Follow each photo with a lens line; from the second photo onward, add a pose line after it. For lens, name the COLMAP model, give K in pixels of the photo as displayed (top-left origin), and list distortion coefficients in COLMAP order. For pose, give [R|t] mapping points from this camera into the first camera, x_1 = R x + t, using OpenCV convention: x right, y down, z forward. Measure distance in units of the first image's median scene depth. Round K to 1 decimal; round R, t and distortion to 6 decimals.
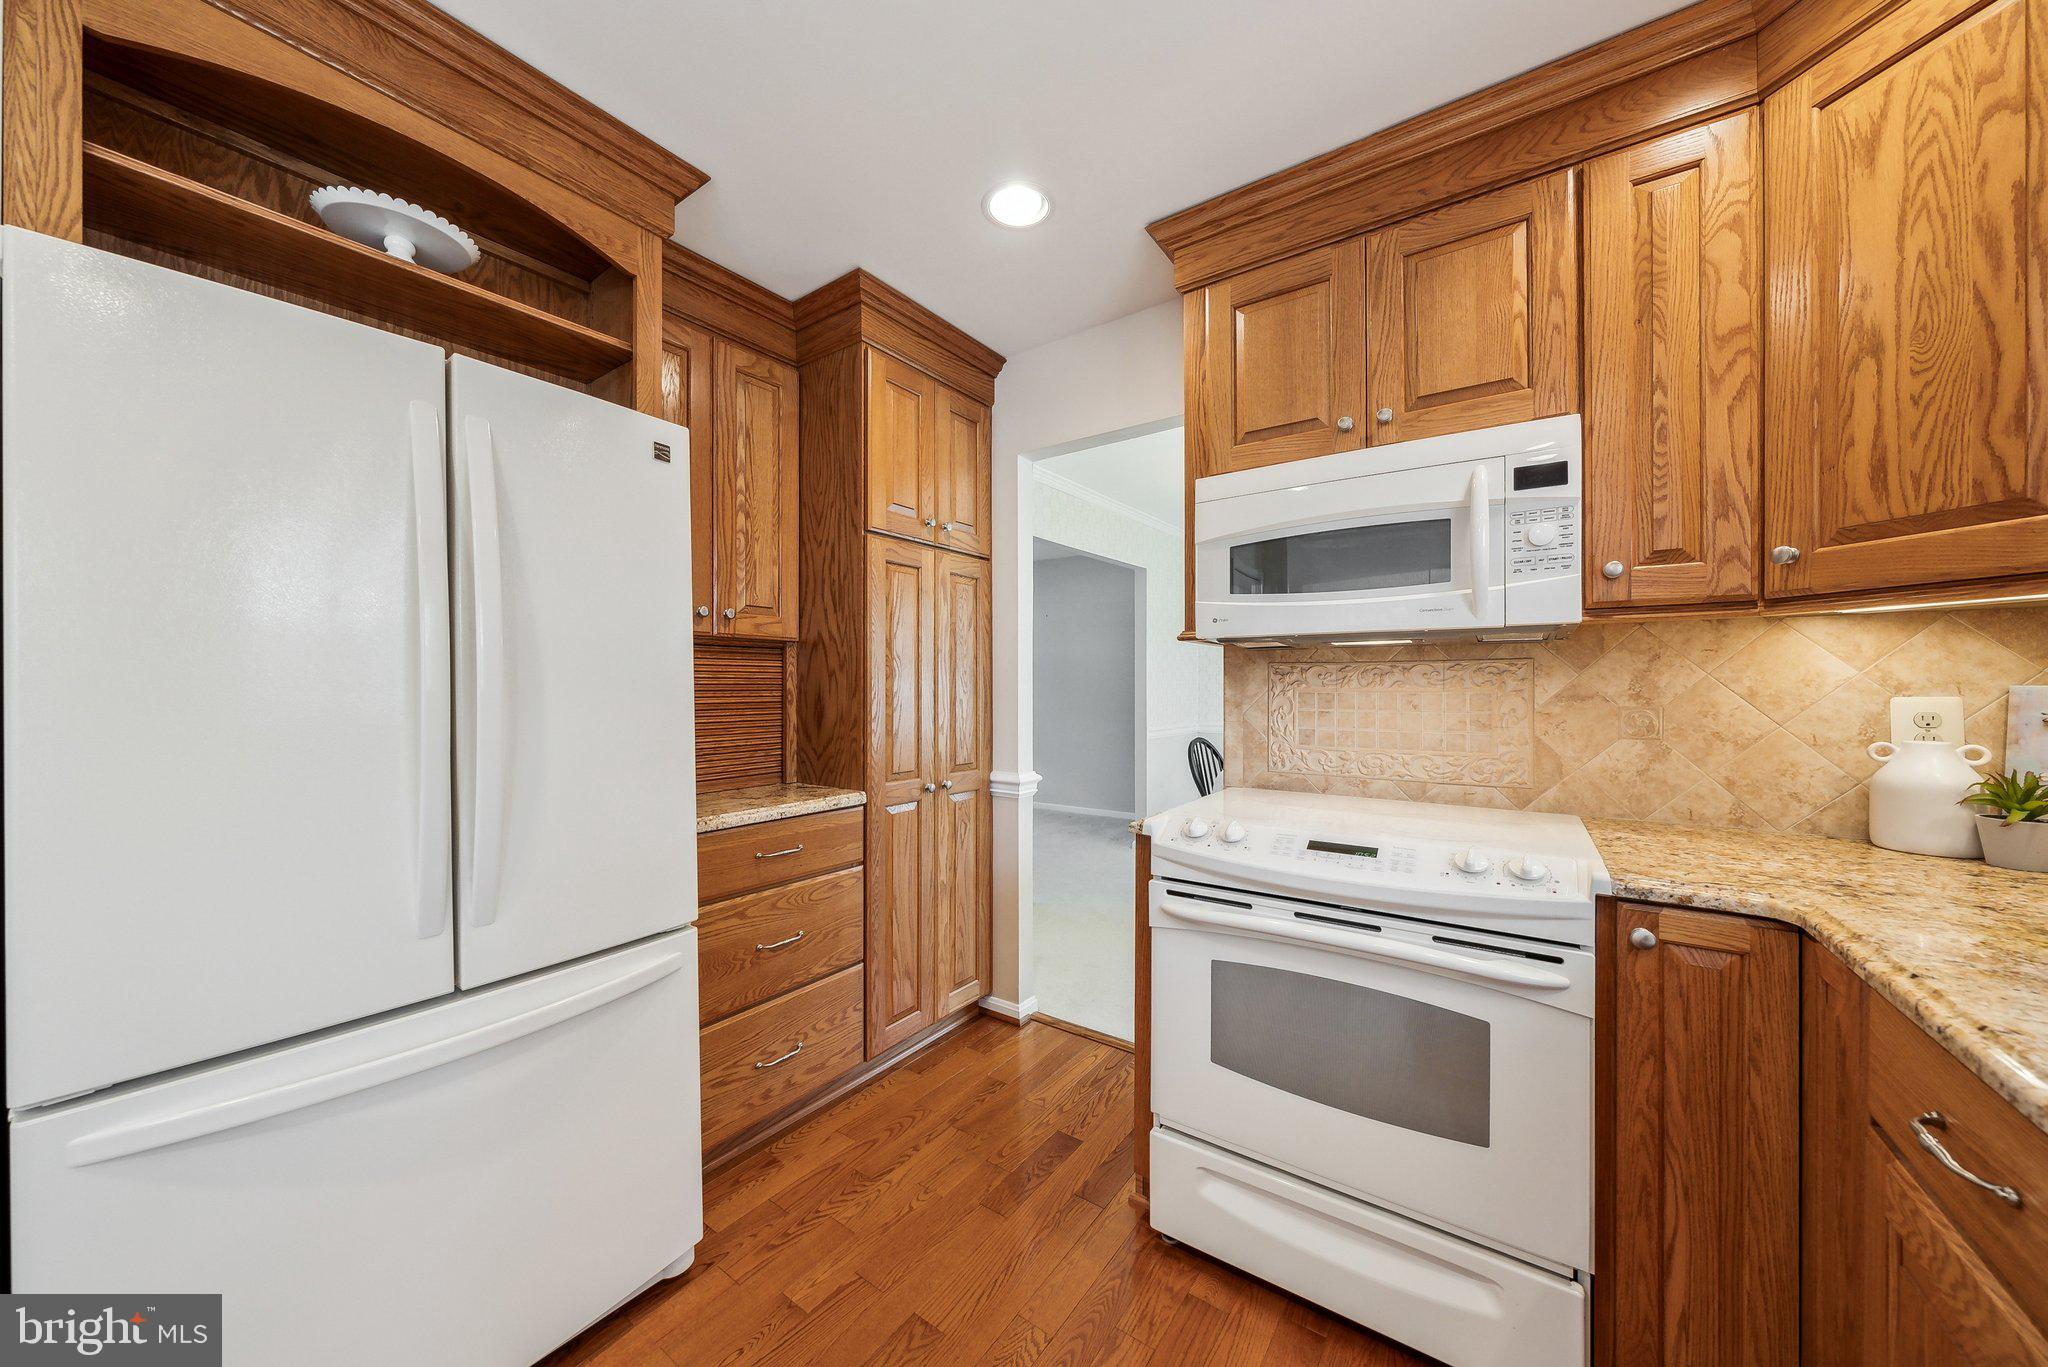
lens RADIAL K [[700.6, 0, 1024.0], [0, 700.6, 683.5], [0, 0, 1]] dist [-0.003125, 0.000131]
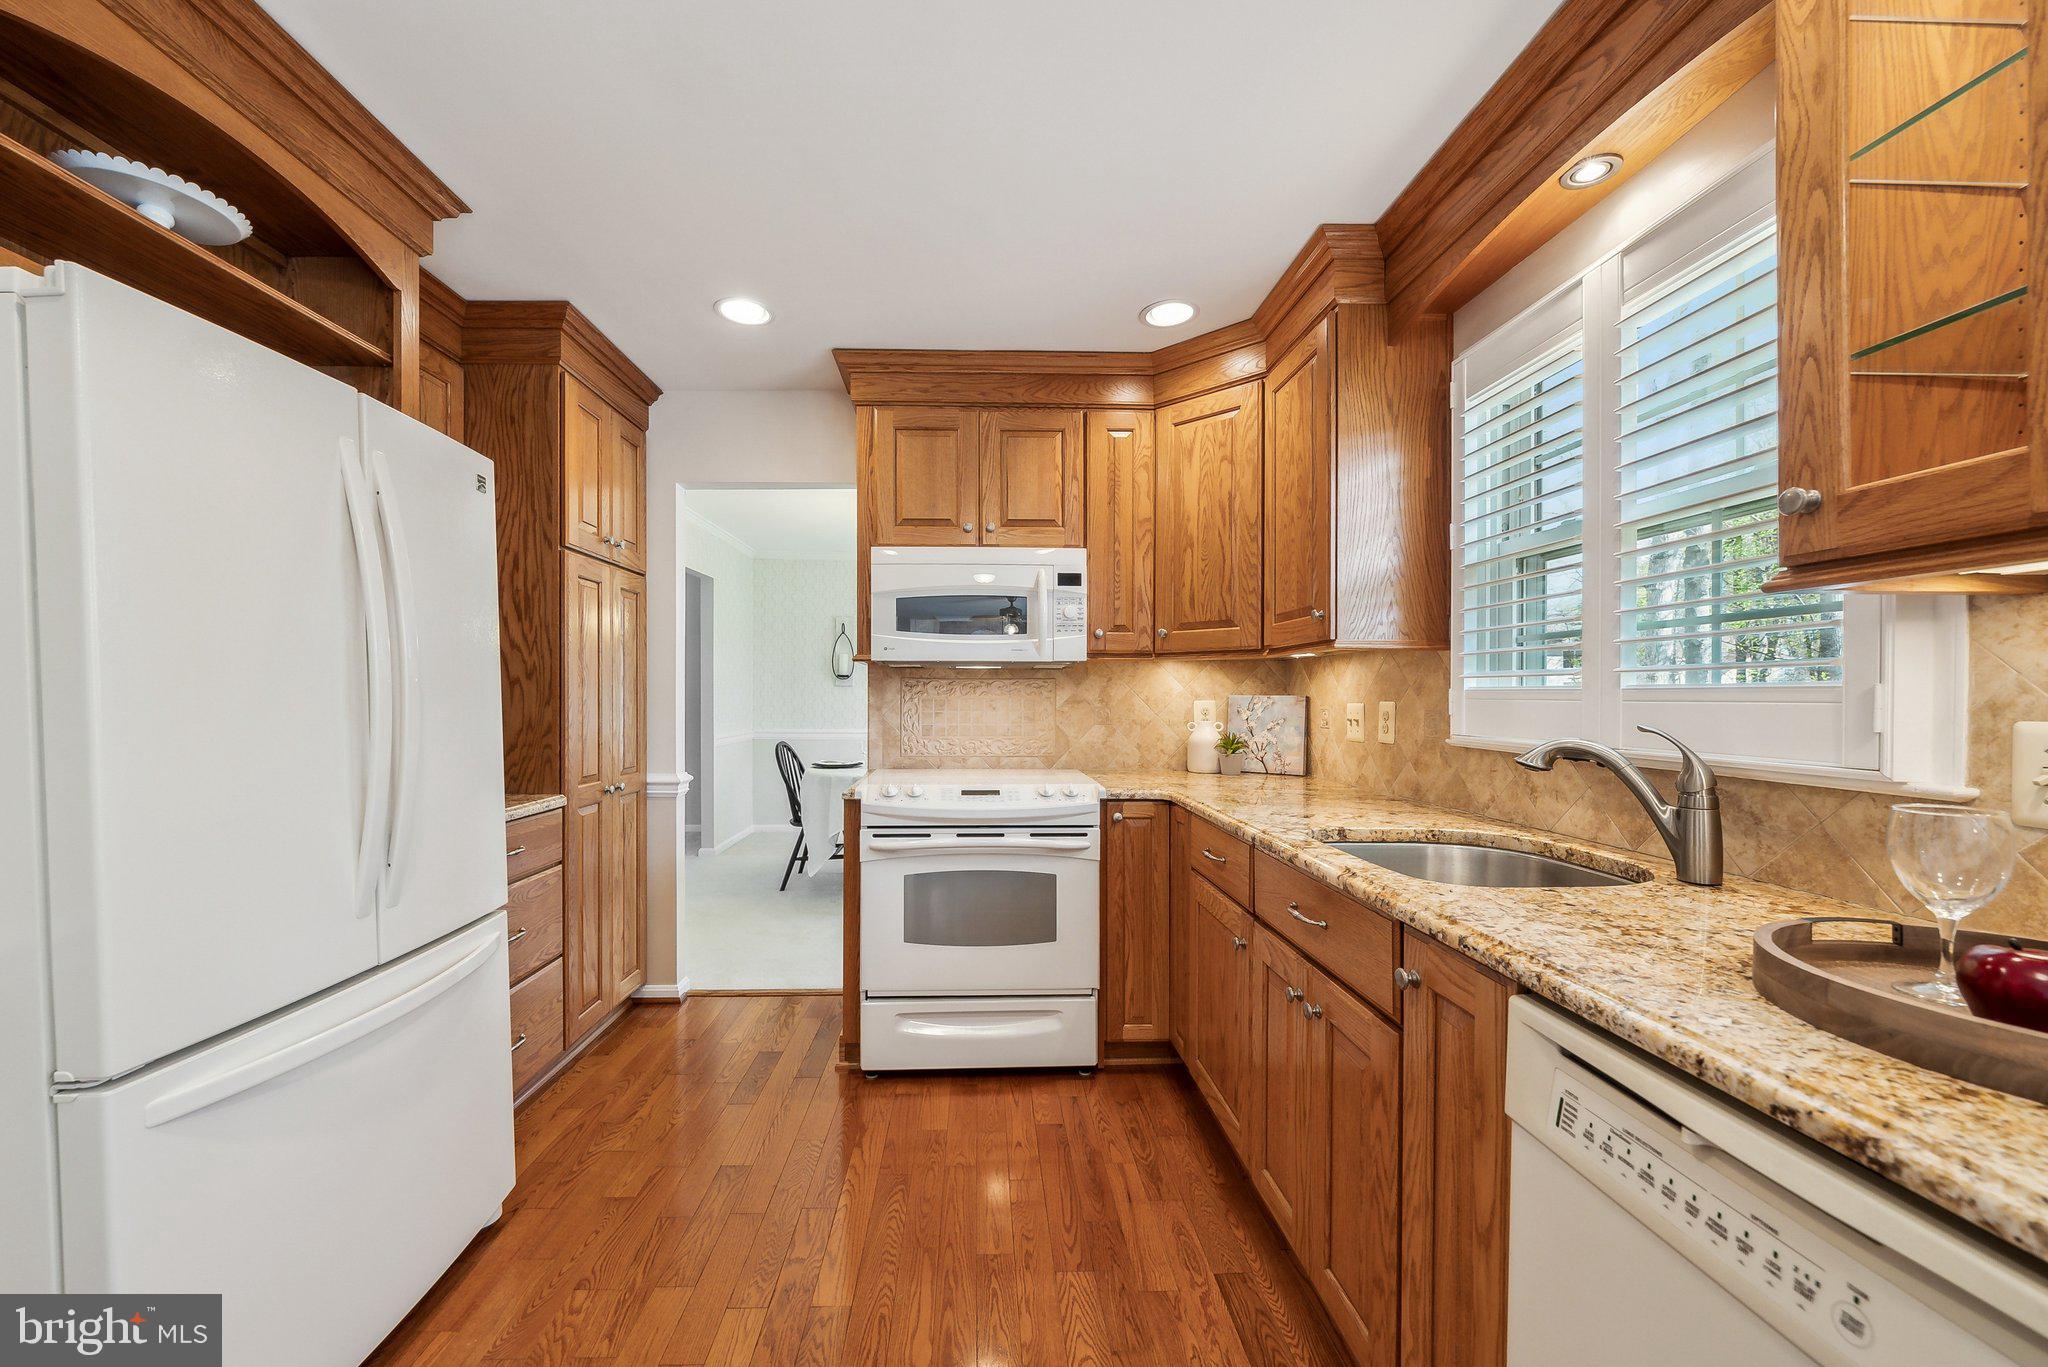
lens RADIAL K [[782.8, 0, 984.8], [0, 782.8, 689.9], [0, 0, 1]] dist [0.001734, 0.000125]
pose [[0.801414, 0.005025, 0.598089, -0.614571], [-0.003928, 0.999987, -0.003138, -0.002814], [-0.598097, 0.000166, 0.801424, -0.468622]]
